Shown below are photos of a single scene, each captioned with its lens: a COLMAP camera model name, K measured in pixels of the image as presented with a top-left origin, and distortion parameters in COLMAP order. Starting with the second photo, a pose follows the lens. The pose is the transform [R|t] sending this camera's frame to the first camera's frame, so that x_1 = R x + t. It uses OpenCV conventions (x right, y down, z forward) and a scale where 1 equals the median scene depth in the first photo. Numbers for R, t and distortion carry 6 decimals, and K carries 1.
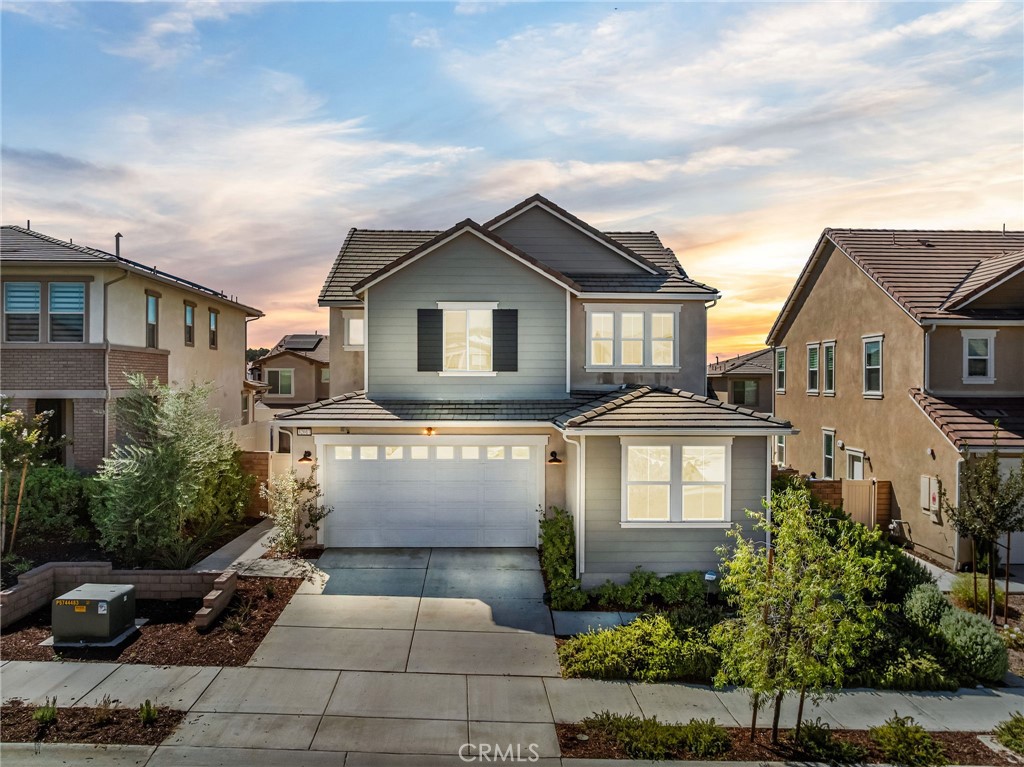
lens RADIAL K [[747.5, 0, 512.0], [0, 747.5, 383.5], [0, 0, 1]] dist [-0.041802, 0.005955]
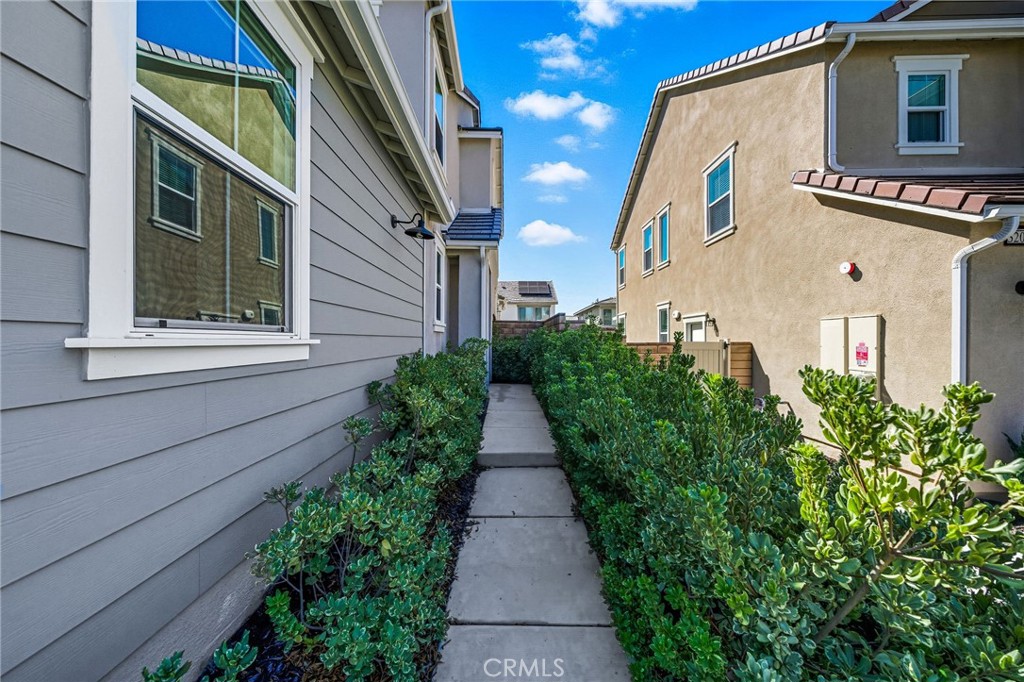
lens RADIAL K [[347.2, 0, 512.0], [0, 347.2, 341.0], [0, 0, 1]] dist [-0.000554, 0.000000]
pose [[0.999590, -0.003685, -0.028400, 0.344707], [0.003649, 0.999992, -0.001306, 0.150701], [0.028405, 0.001202, 0.999596, 0.772776]]
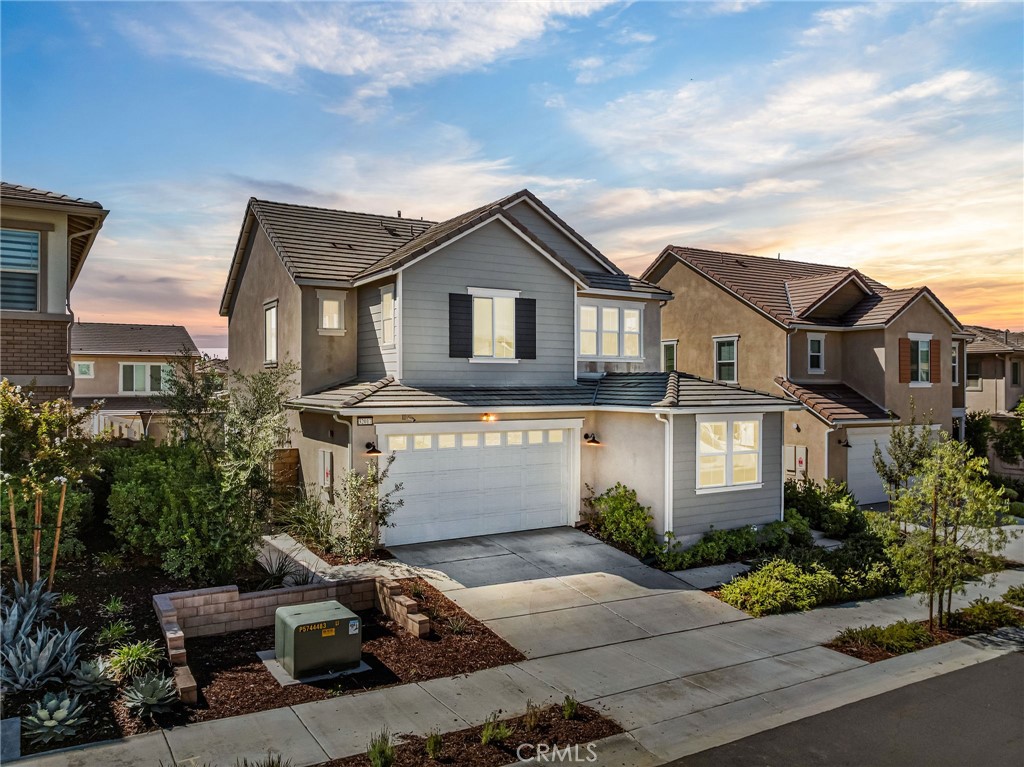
lens RADIAL K [[747.5, 0, 512.0], [0, 747.5, 383.5], [0, 0, 1]] dist [-0.041802, 0.005955]
pose [[0.869464, -0.001149, 0.493996, -0.533355], [0.002466, 0.999995, -0.002016, 0.019955], [-0.493991, 0.002971, 0.869462, 0.114938]]
